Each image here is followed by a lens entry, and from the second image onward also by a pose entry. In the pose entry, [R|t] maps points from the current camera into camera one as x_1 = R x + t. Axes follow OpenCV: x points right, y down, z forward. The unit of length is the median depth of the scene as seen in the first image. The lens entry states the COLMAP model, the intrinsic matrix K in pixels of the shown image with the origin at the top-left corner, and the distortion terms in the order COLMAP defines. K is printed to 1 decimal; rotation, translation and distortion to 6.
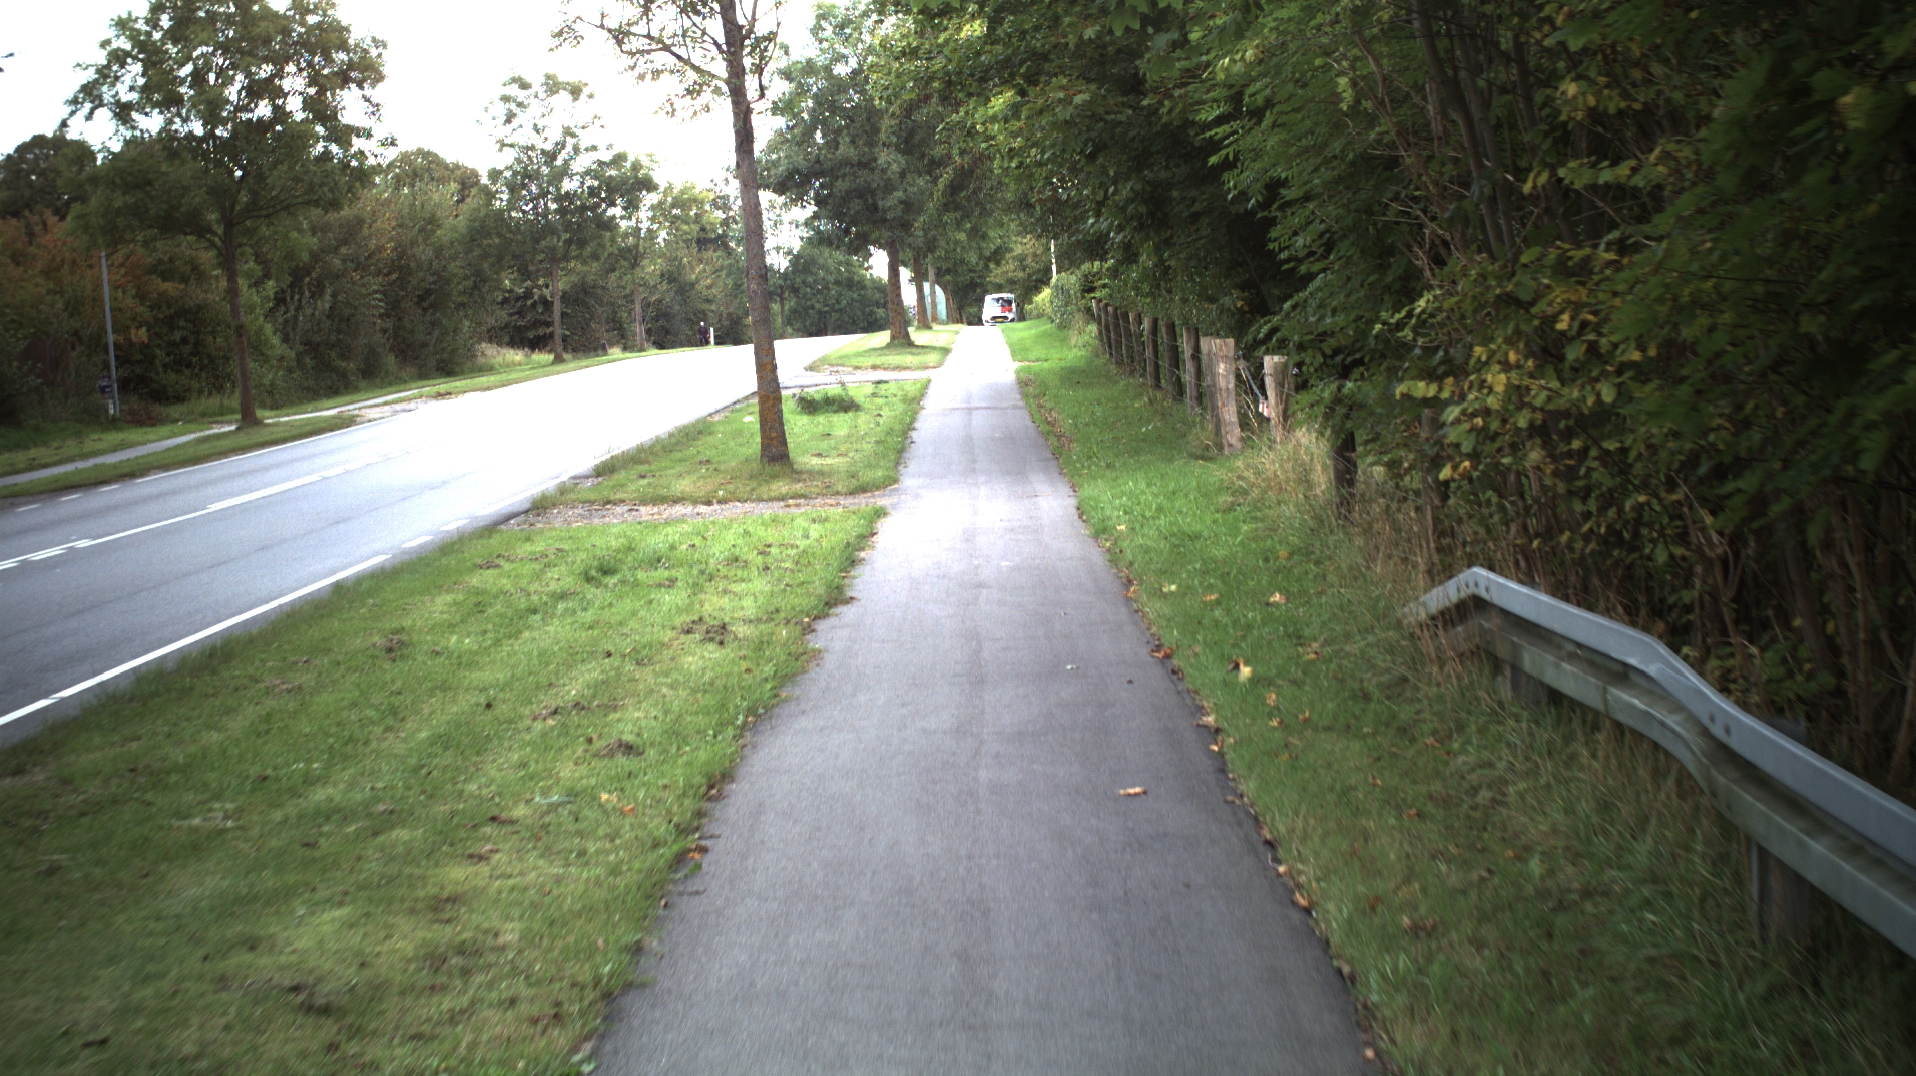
lens RADIAL K [[3363.8, 0, 958.0], [0, 3363.8, 538.0], [0, 0, 1]] dist [-0.299256, 0.121977]
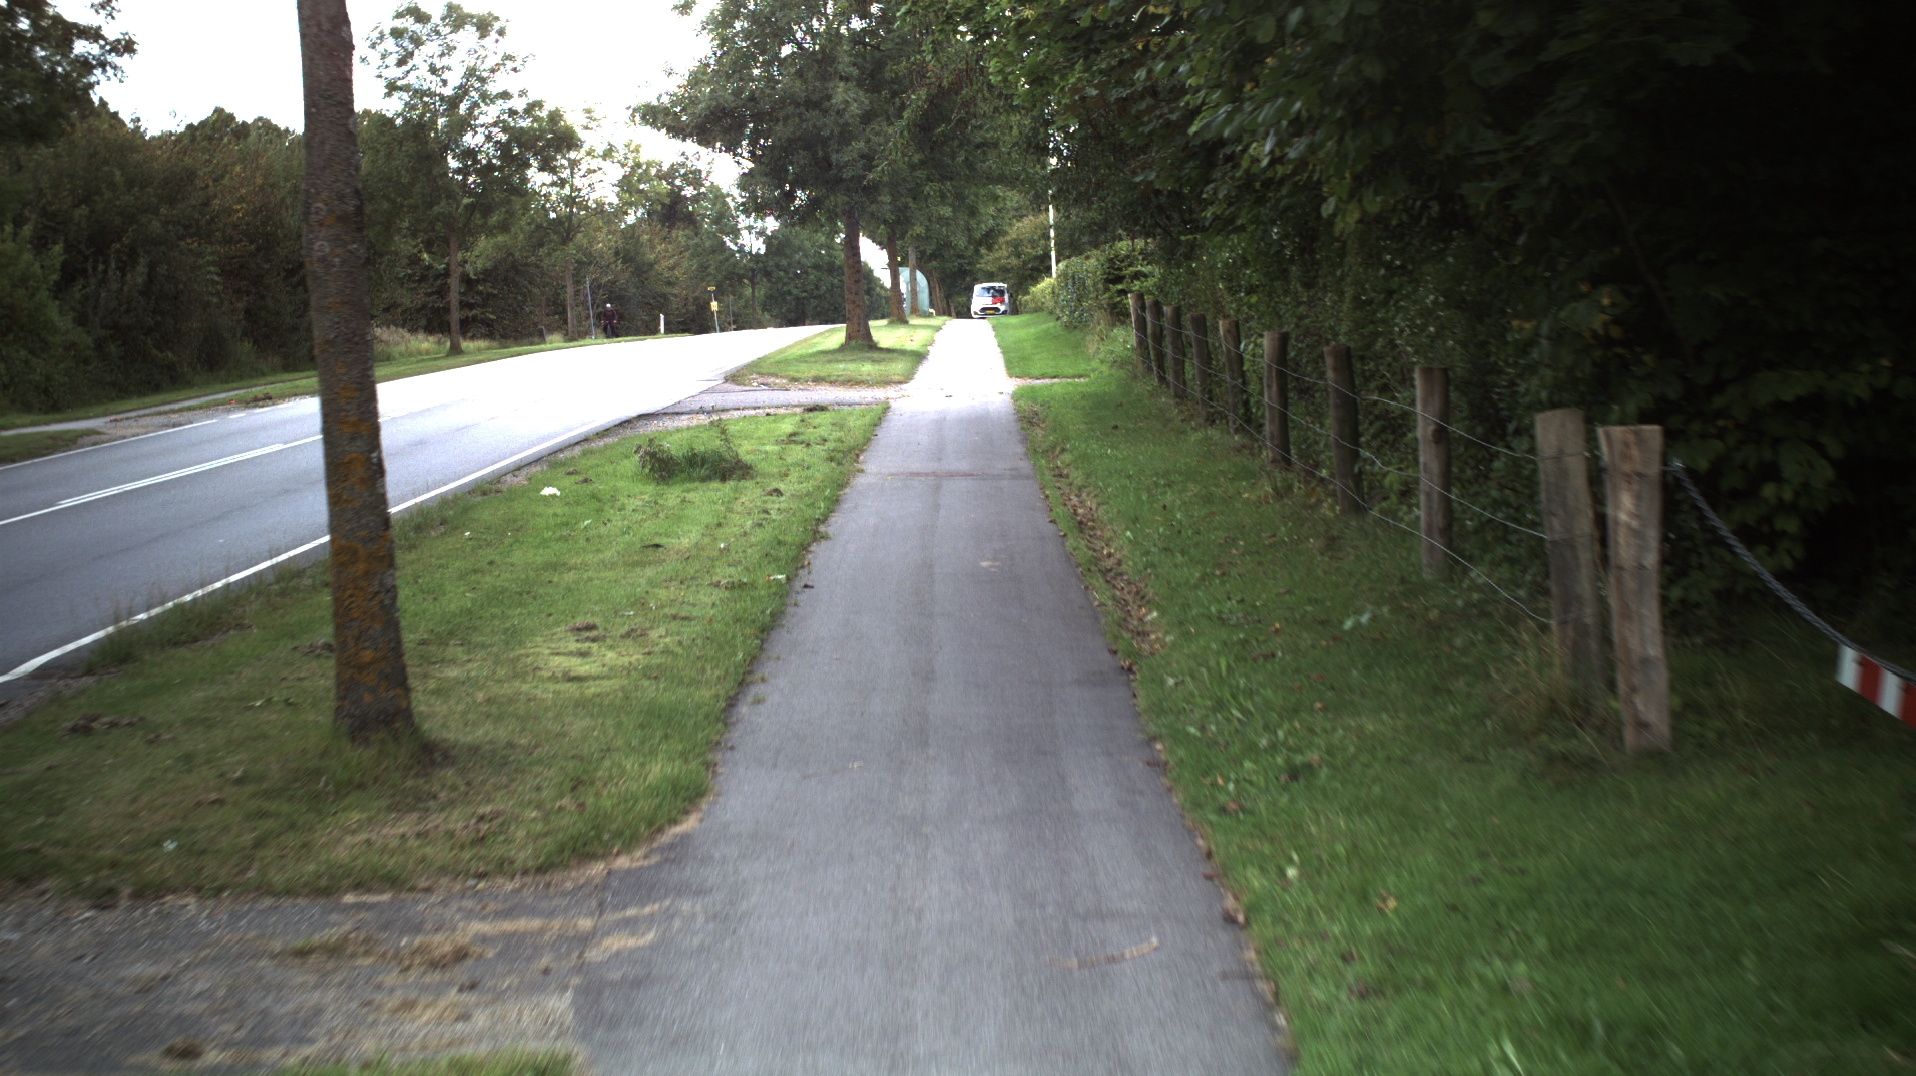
lens RADIAL K [[3363.8, 0, 958.0], [0, 3363.8, 538.0], [0, 0, 1]] dist [-0.299256, 0.121977]
pose [[0.999734, 0.022591, 0.004539, 0.001932], [-0.022606, 0.999739, 0.003379, -0.012850], [-0.004462, -0.003481, 0.999984, 0.178390]]
